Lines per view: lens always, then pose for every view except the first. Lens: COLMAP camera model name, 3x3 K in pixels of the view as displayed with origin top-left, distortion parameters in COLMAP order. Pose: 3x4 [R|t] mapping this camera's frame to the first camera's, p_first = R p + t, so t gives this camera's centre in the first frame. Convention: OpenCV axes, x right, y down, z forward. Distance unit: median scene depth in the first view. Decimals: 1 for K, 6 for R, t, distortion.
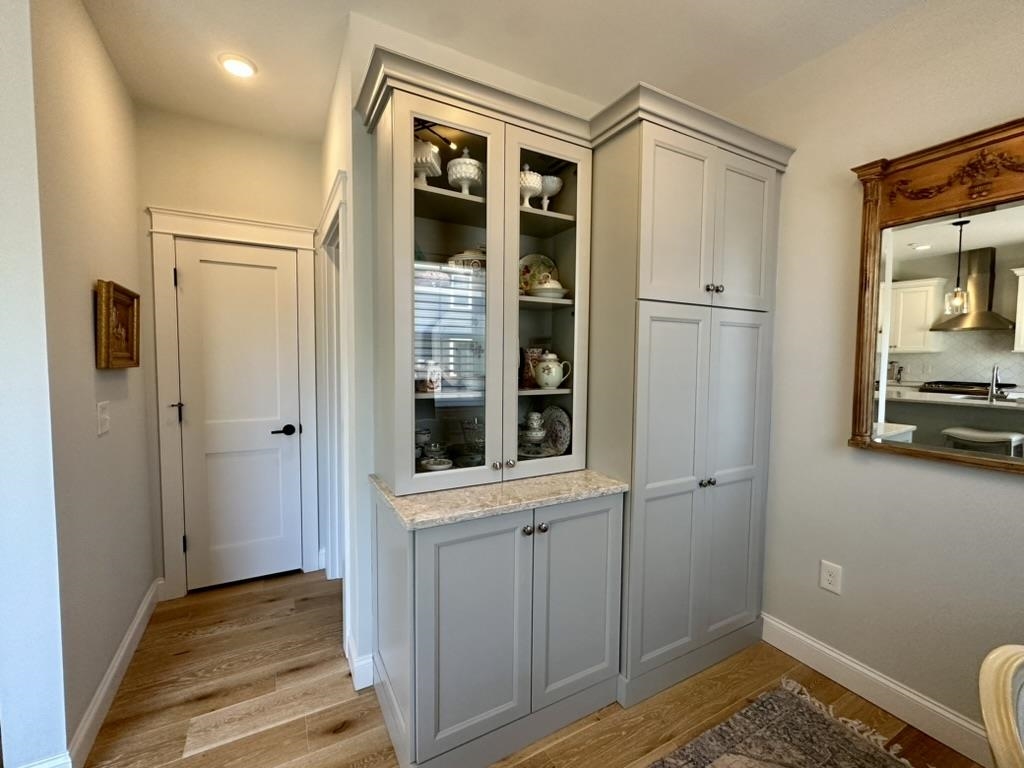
lens RADIAL K [[436.3, 0, 511.2], [0, 436.3, 384.4], [0, 0, 1]] dist [-0.006787, 0.000603]
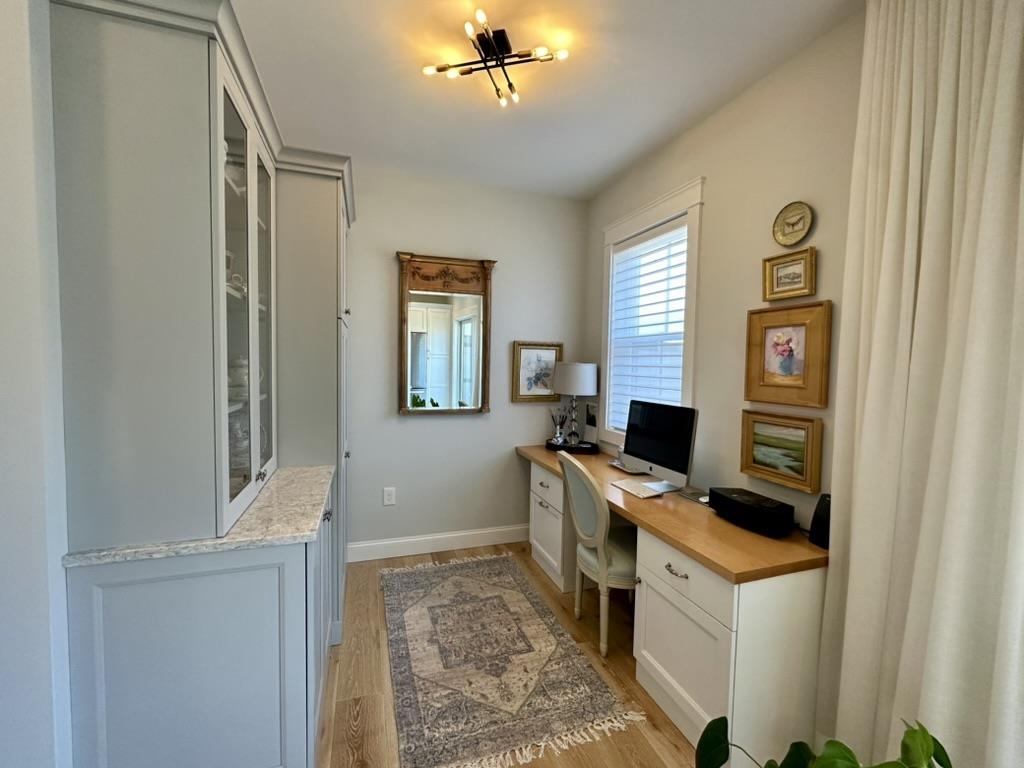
lens RADIAL K [[436.3, 0, 514.8], [0, 436.3, 387.5], [0, 0, 1]] dist [-0.006787, 0.000603]
pose [[0.164449, -0.062382, 0.984411, -0.923349], [0.039276, 0.997621, 0.056658, -0.046235], [-0.985603, 0.029346, 0.166508, 0.300263]]
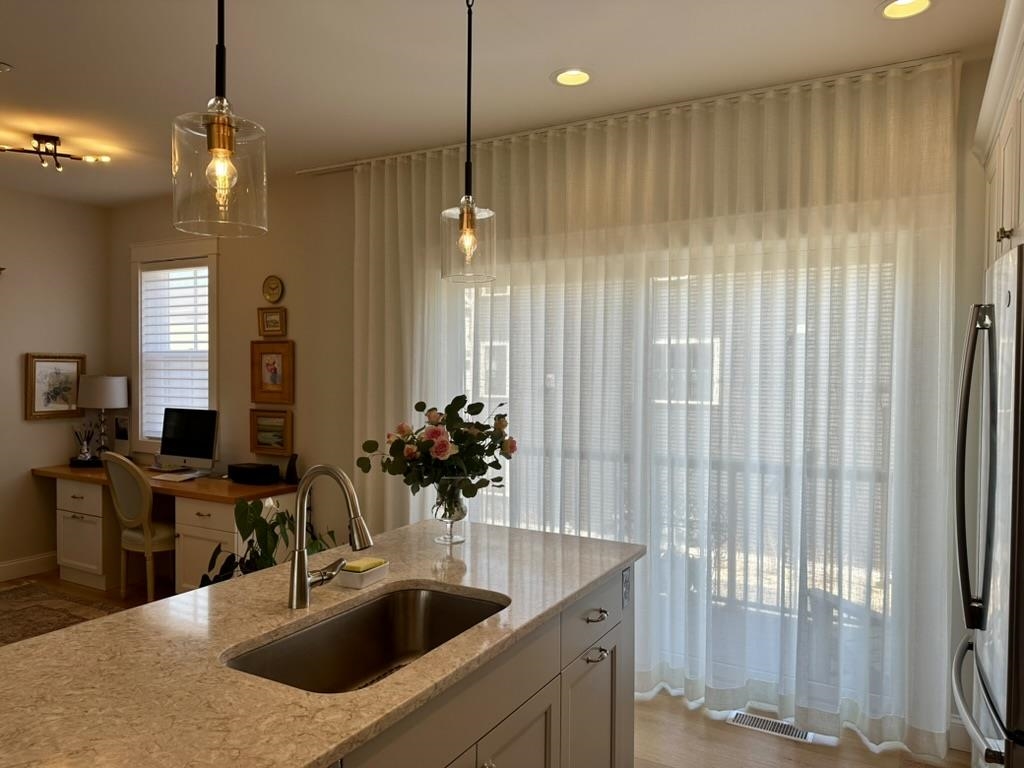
lens RADIAL K [[707.5, 0, 521.8], [0, 707.5, 386.0], [0, 0, 1]] dist [0.015283, -0.033130]
pose [[-0.539711, -0.034893, 0.841127, -2.684513], [0.033993, 0.997423, 0.063188, -0.129930], [-0.841164, 0.062695, -0.537134, 0.491428]]
